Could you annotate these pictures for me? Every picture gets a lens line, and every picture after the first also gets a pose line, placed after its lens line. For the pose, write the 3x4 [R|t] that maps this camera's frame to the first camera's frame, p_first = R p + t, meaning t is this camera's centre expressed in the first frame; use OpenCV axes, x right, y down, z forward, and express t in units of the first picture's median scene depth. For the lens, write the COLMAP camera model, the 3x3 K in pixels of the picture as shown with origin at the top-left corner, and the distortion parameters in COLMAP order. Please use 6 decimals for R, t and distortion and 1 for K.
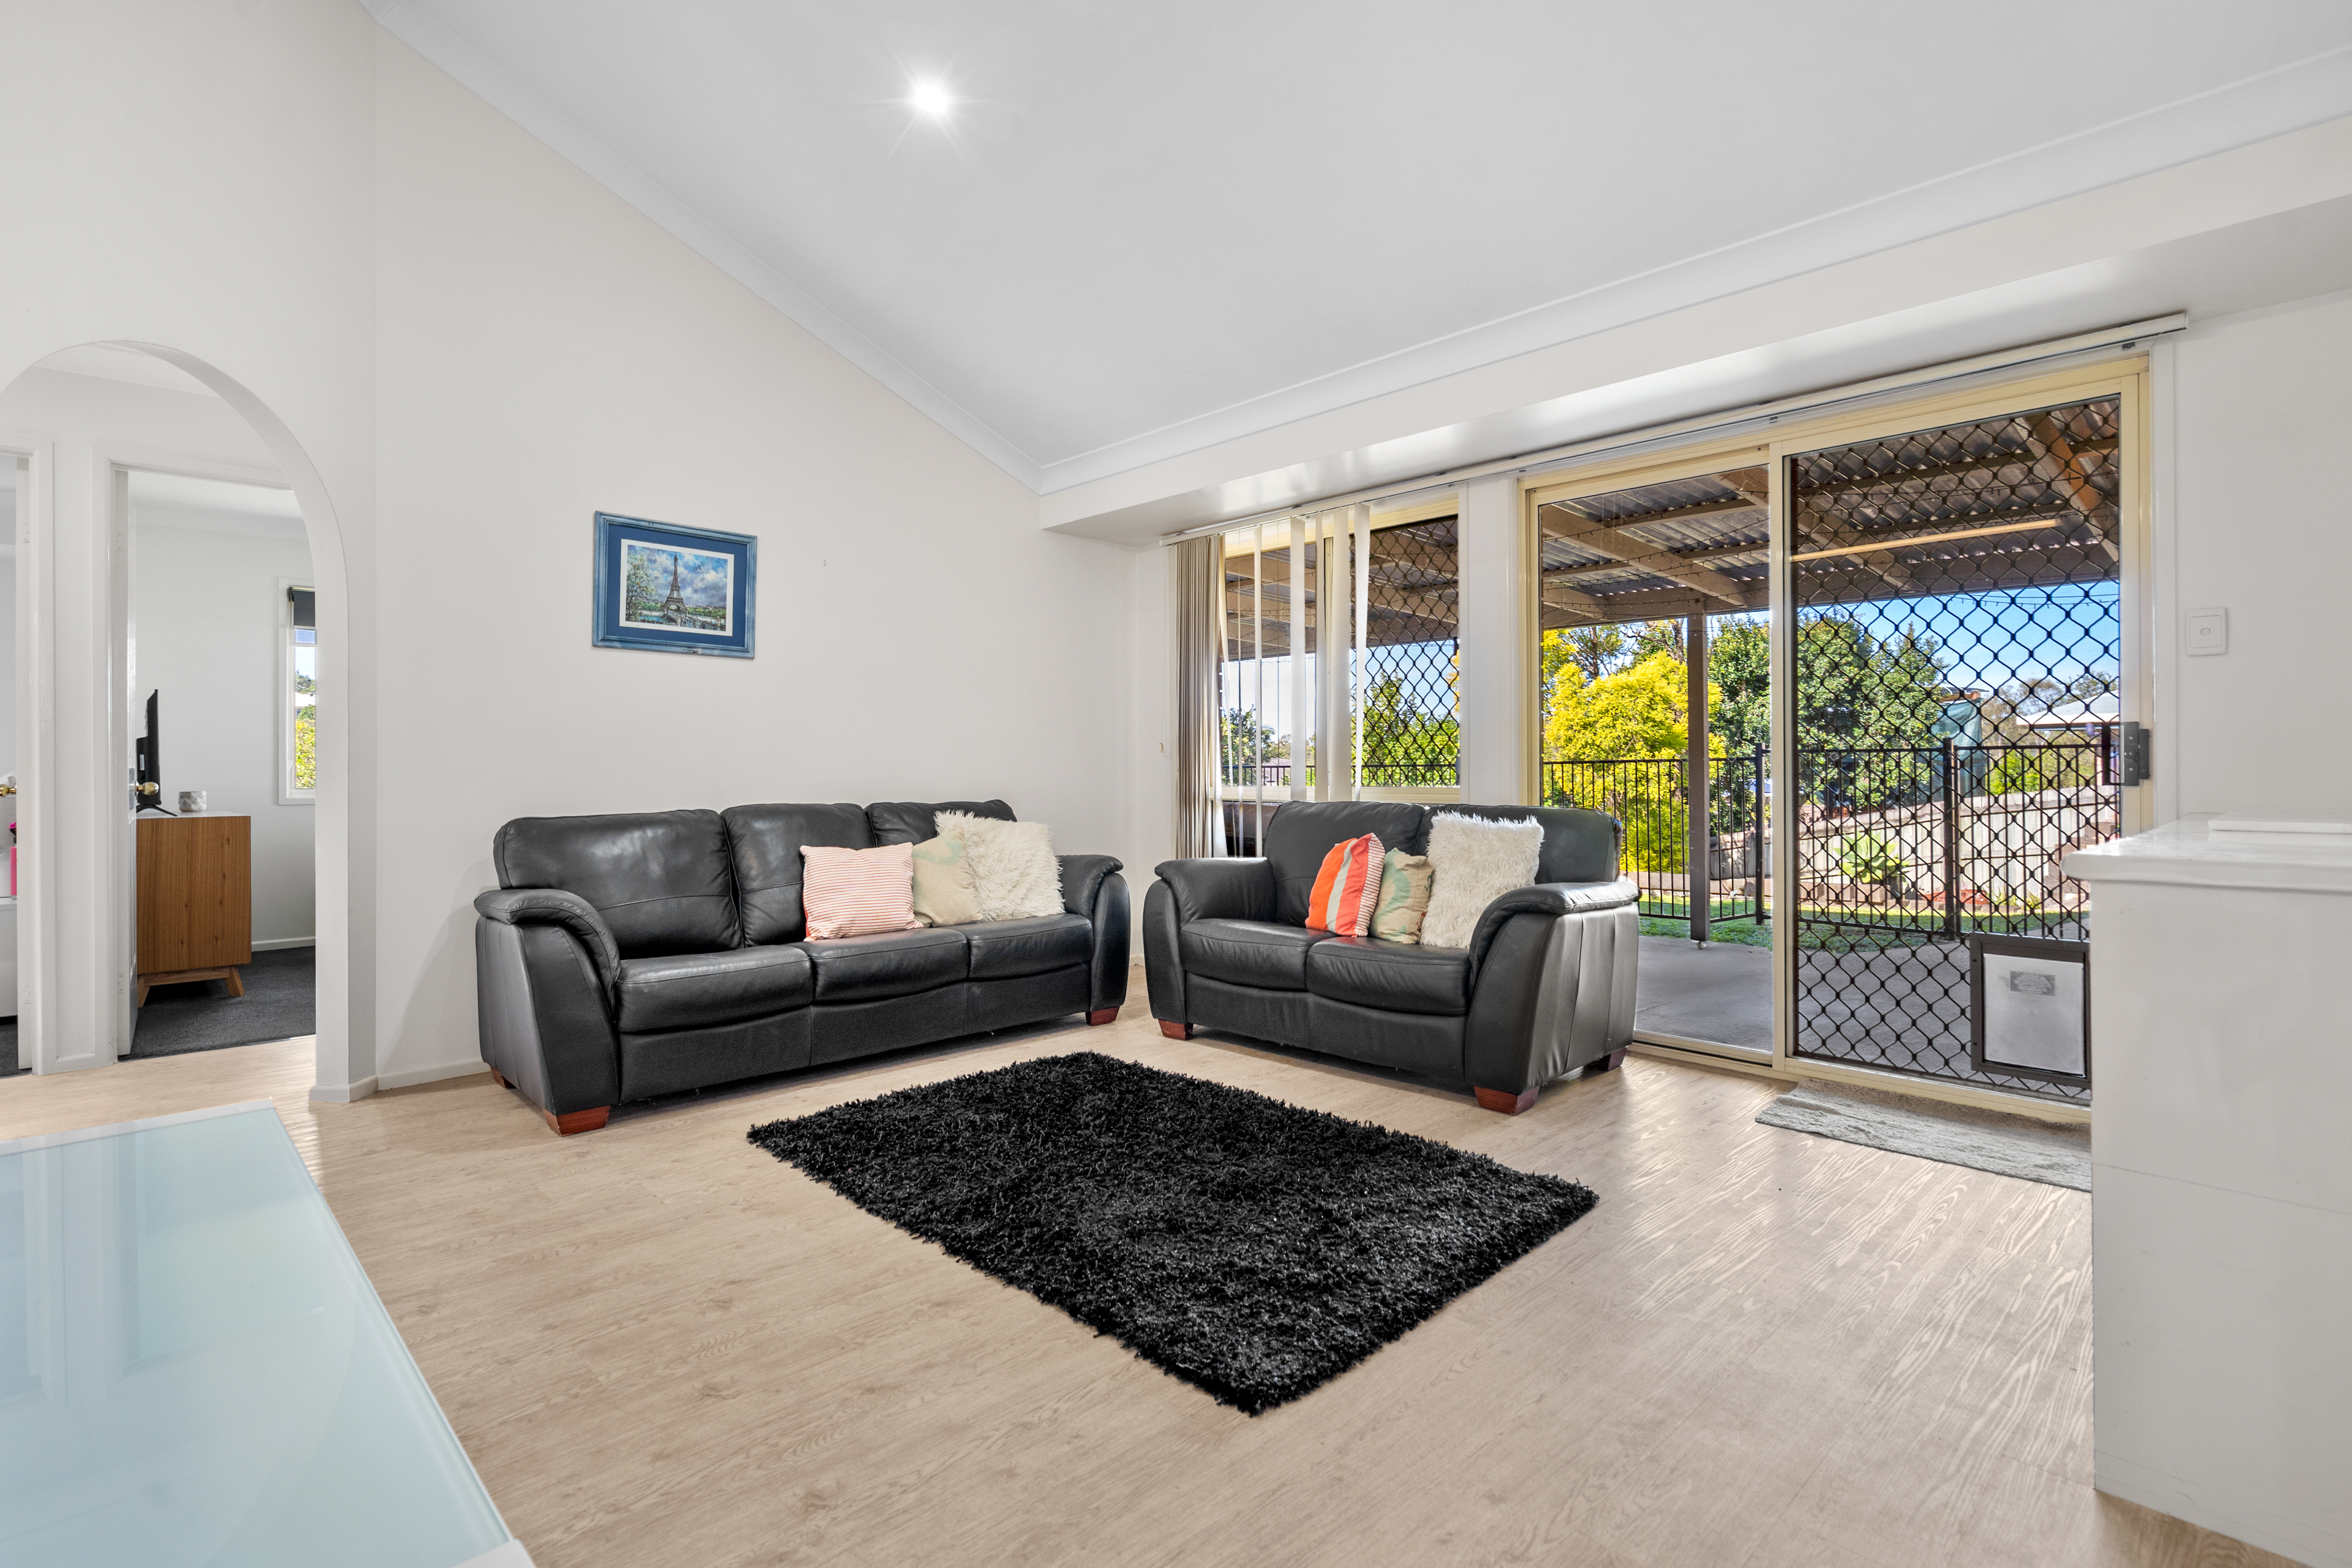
lens RADIAL K [[1094.9, 0, 1157.7], [0, 1094.9, 778.5], [0, 0, 1]] dist [-0.003443, 0.000999]
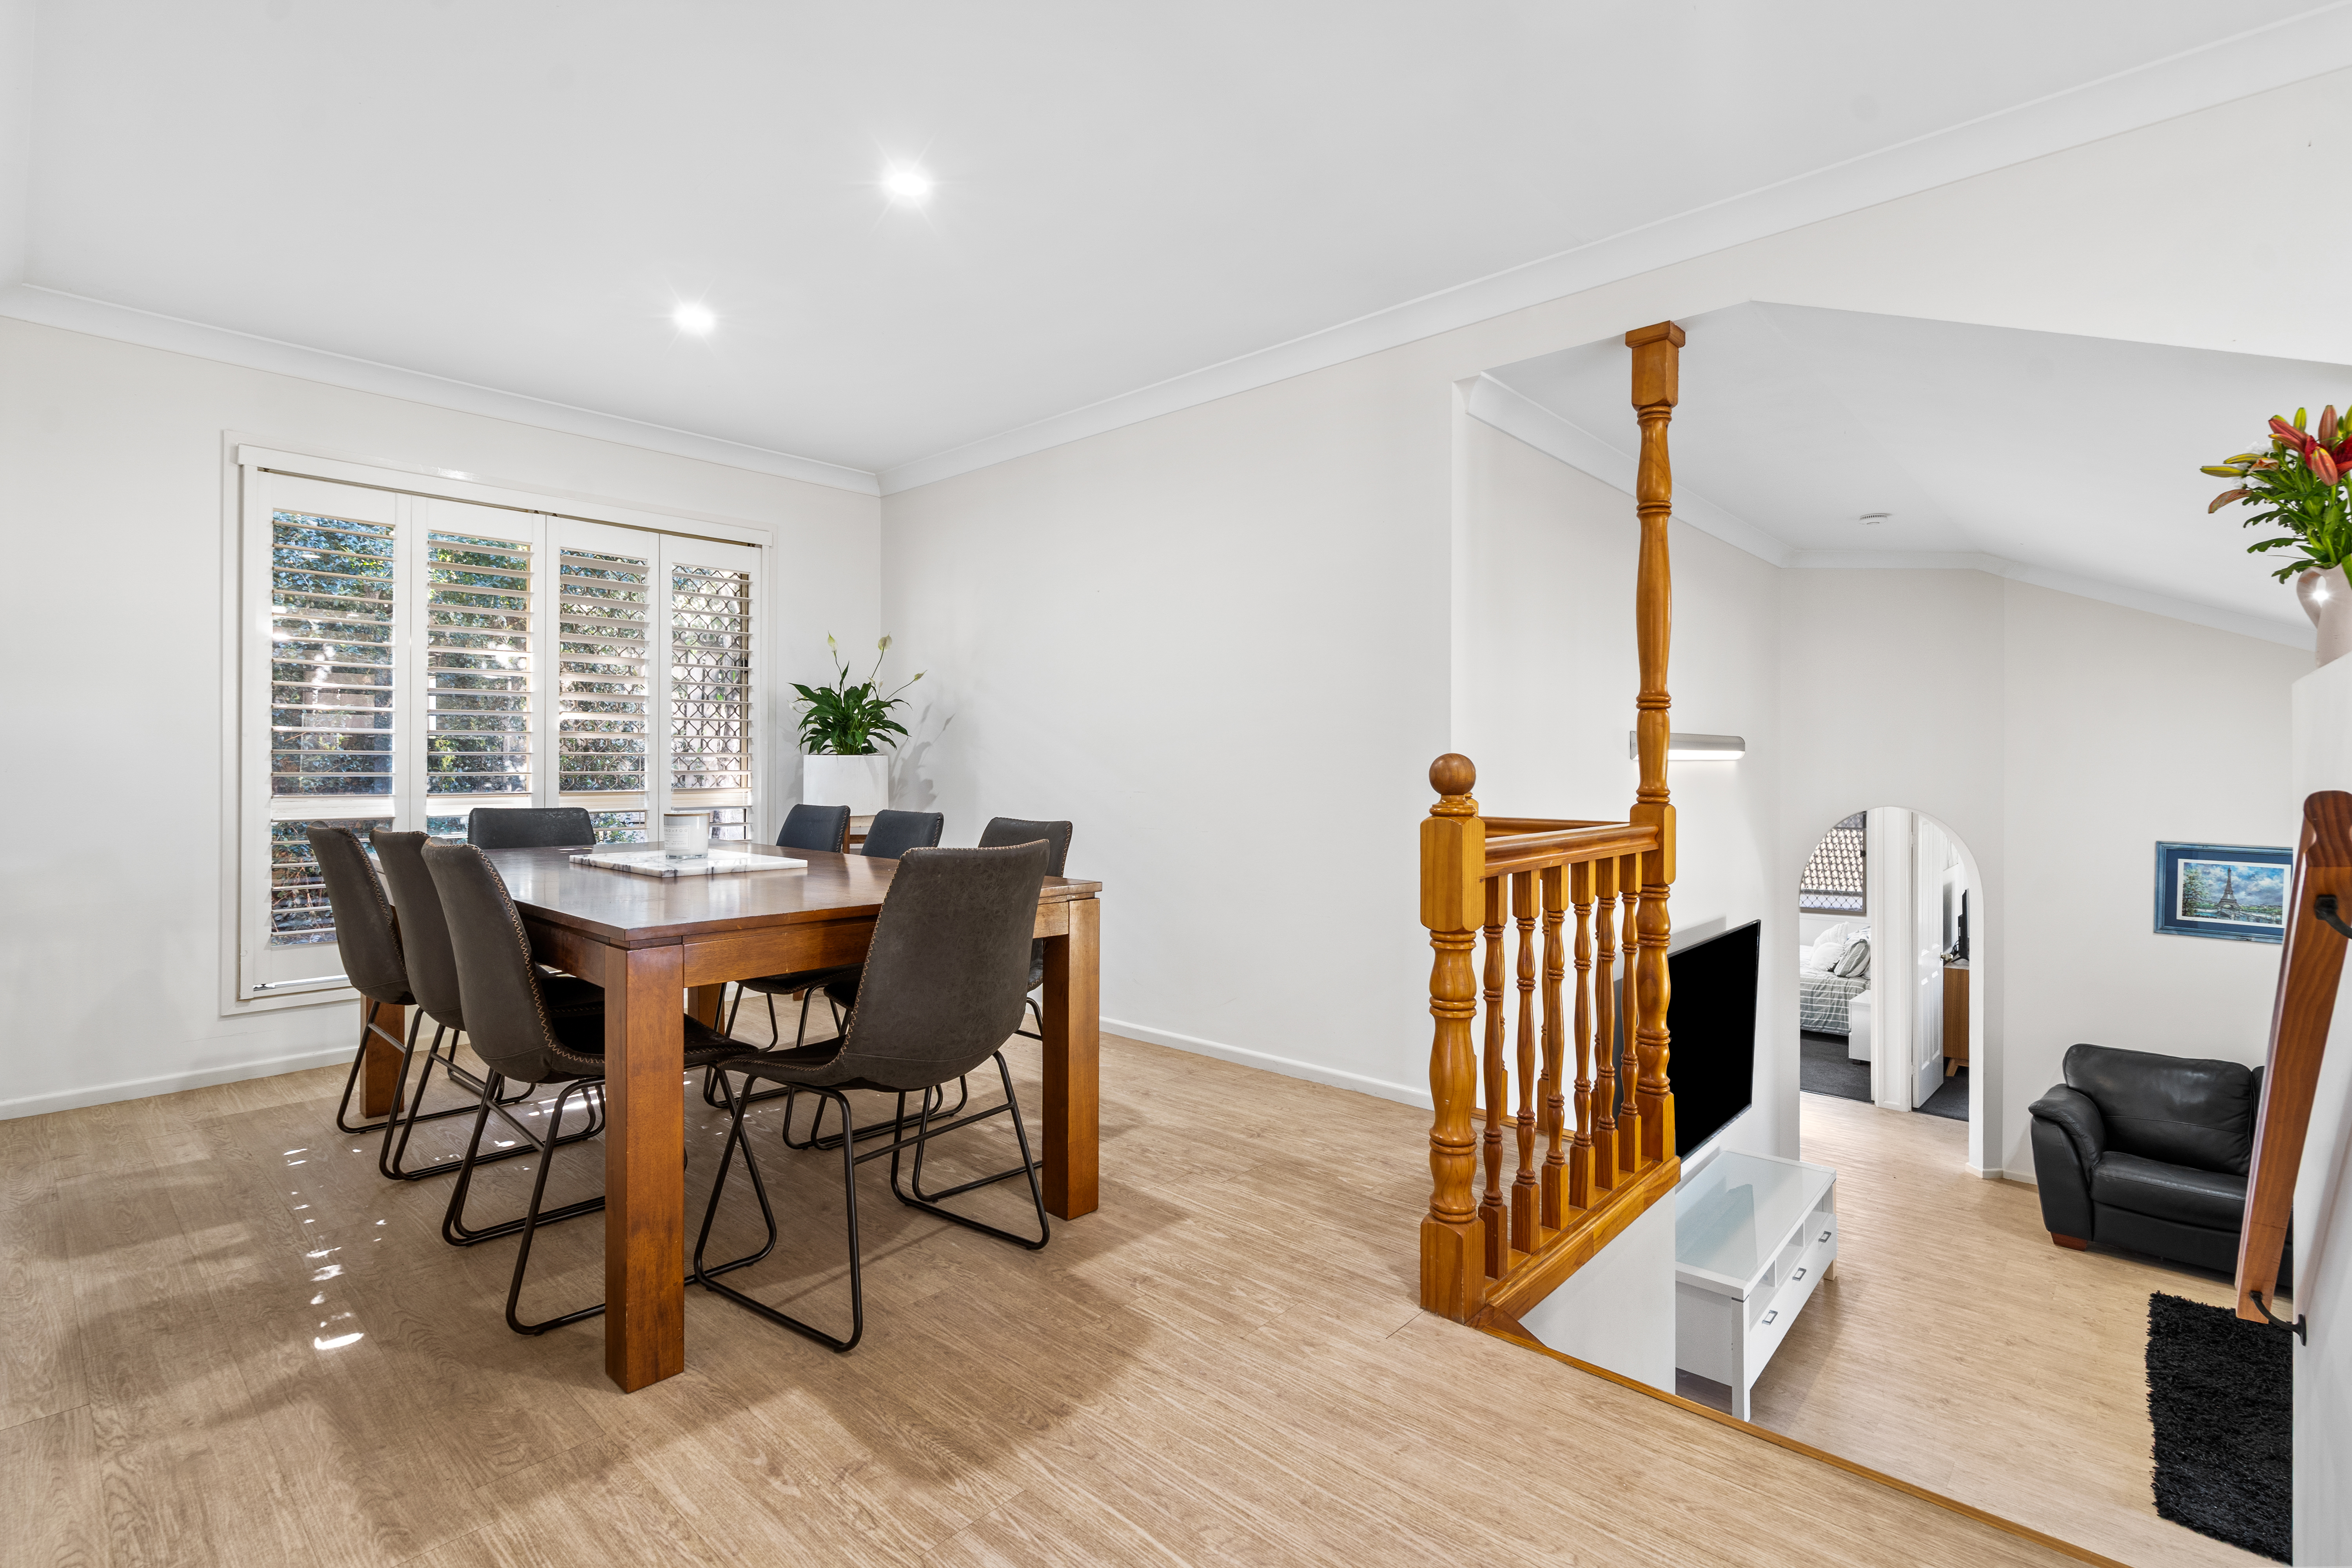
lens RADIAL K [[1094.9, 0, 1156.1], [0, 1094.9, 776.6], [0, 0, 1]] dist [-0.003443, 0.000999]
pose [[0.048490, 0.016406, -0.998689, 1.083460], [-0.000906, 0.999865, 0.016381, -0.434656], [0.998823, 0.000111, 0.048498, -0.503632]]
